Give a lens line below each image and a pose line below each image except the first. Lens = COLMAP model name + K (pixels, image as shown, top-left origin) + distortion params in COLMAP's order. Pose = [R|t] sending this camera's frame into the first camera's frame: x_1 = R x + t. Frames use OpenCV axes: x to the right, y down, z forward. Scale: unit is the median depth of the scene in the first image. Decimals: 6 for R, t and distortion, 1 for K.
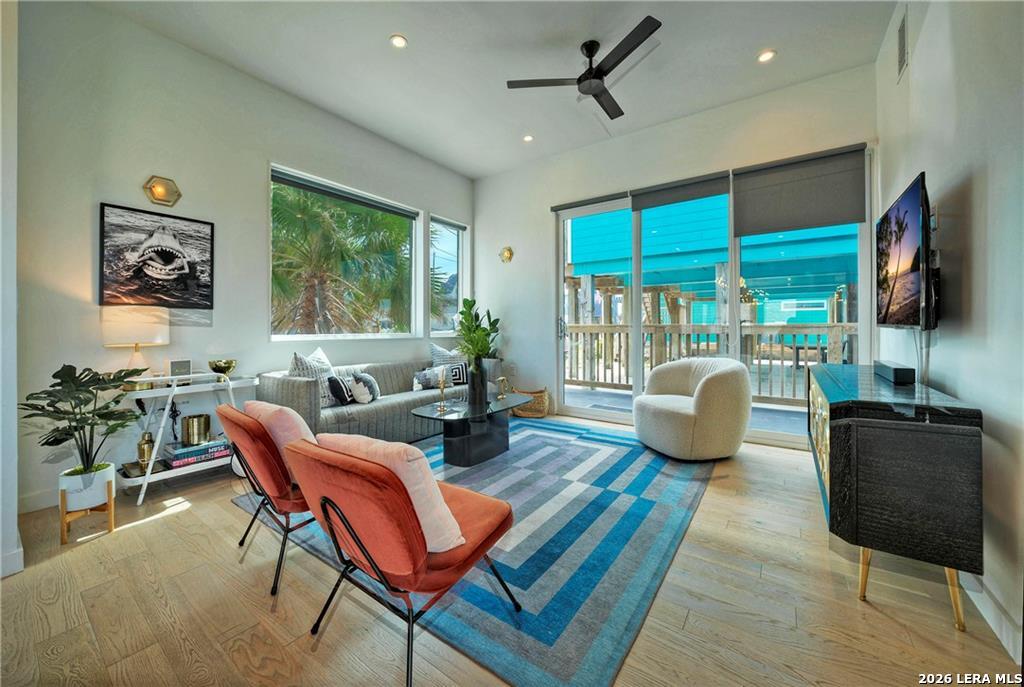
lens RADIAL K [[388.4, 0, 511.6], [0, 388.4, 322.9], [0, 0, 1]] dist [-0.000900, -0.000183]
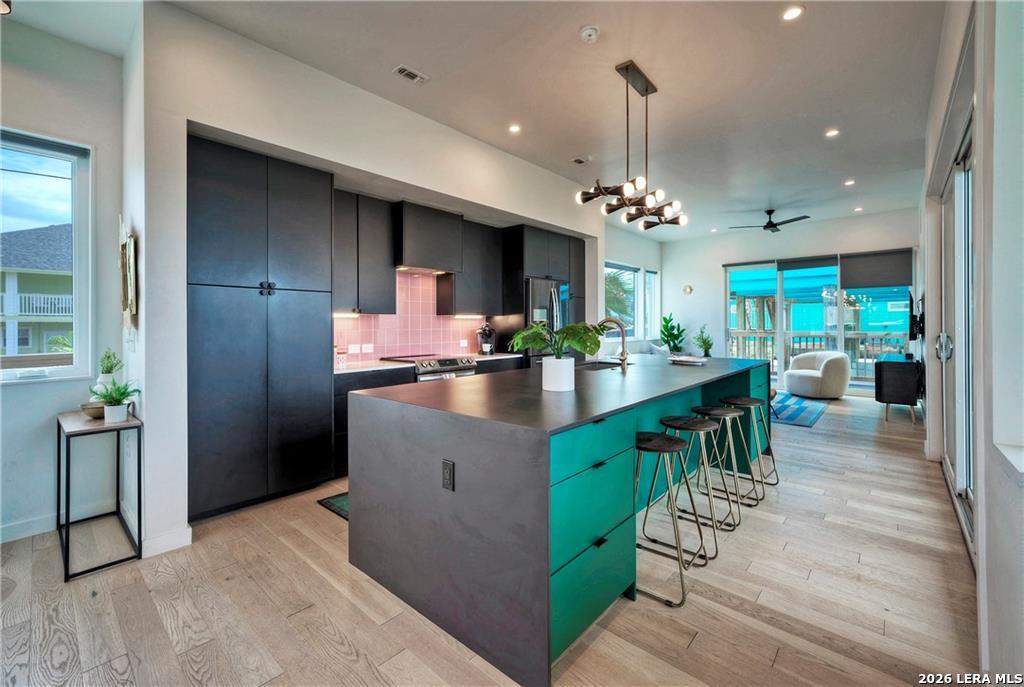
lens RADIAL K [[435.6, 0, 489.9], [0, 435.6, 320.8], [0, 0, 1]] dist [0.002924, 0.000775]
pose [[0.989188, -0.003906, -0.146599, -0.831858], [0.004778, 0.999973, 0.005592, -0.084304], [0.146573, -0.006232, 0.989180, -1.399483]]
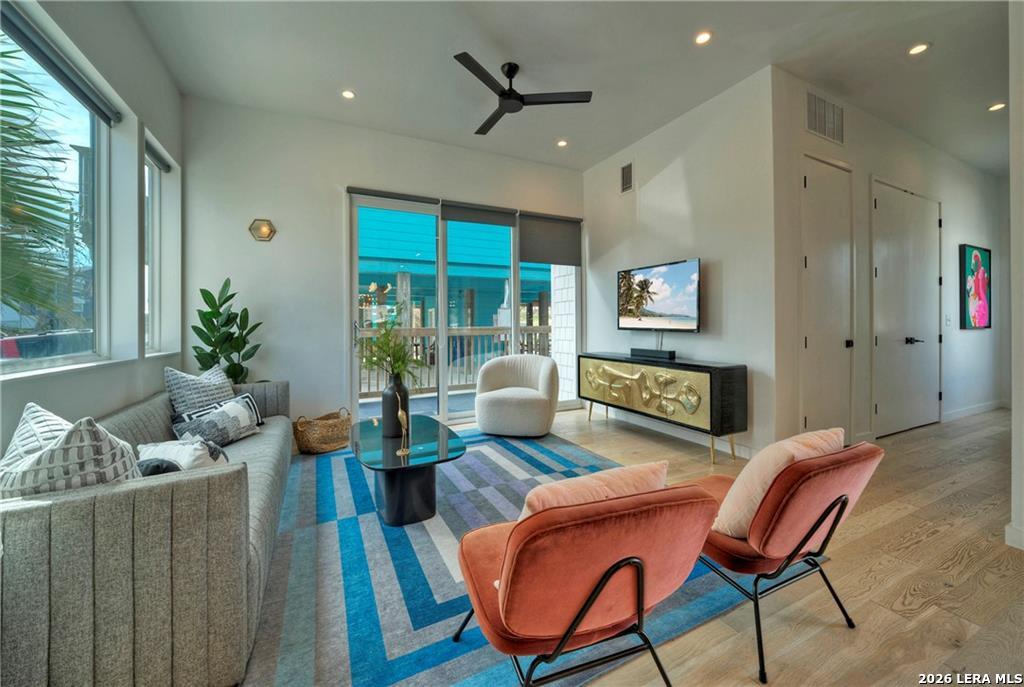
lens RADIAL K [[388.4, 0, 511.6], [0, 388.4, 322.9], [0, 0, 1]] dist [-0.000900, -0.000183]
pose [[0.472588, 0.001967, 0.881281, -0.594236], [0.004301, 0.999980, -0.004538, -0.007703], [-0.881273, 0.005935, 0.472571, 0.404891]]
